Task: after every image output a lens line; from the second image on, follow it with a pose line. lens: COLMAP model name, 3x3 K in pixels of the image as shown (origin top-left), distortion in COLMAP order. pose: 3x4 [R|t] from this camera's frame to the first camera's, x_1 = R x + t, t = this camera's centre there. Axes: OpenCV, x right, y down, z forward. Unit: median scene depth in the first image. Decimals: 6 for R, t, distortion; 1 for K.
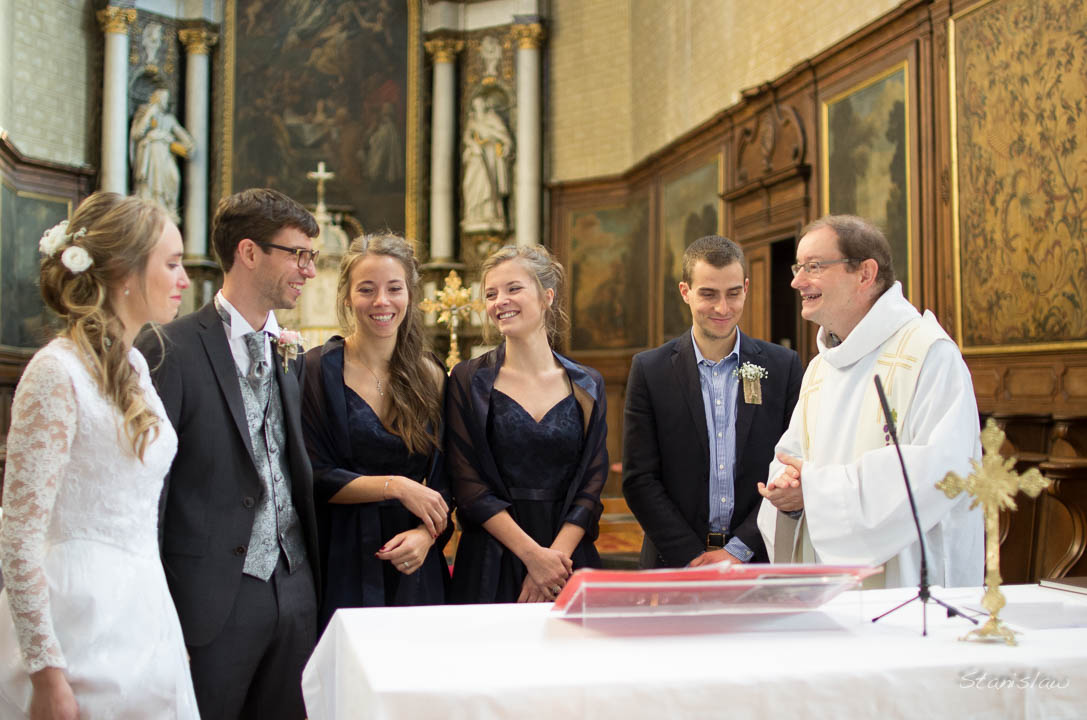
lens RADIAL K [[1434.9, 0, 543.9], [0, 1434.9, 360.9], [0, 0, 1]] dist [-0.113693, 0.000000]
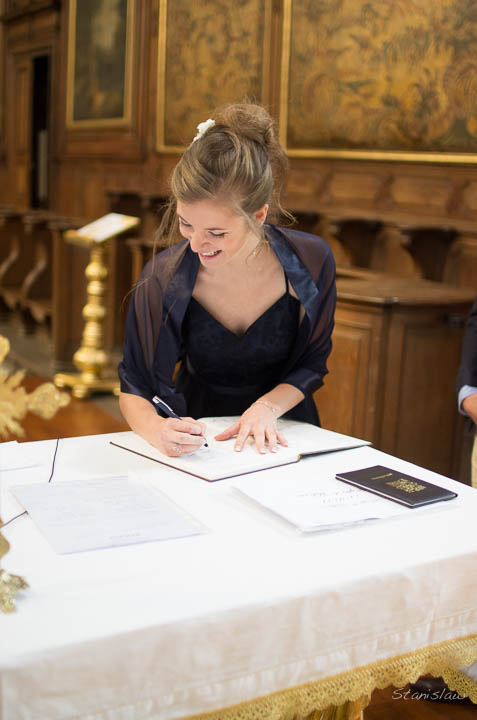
lens RADIAL K [[950.4, 0, 236.6], [0, 950.4, 357.6], [0, 0, 1]] dist [-0.113693, 0.000000]
pose [[0.943292, -0.019945, 0.331365, 0.065891], [-0.055663, 0.974558, 0.217114, -0.014531], [-0.327264, -0.223246, 0.918183, 0.117097]]
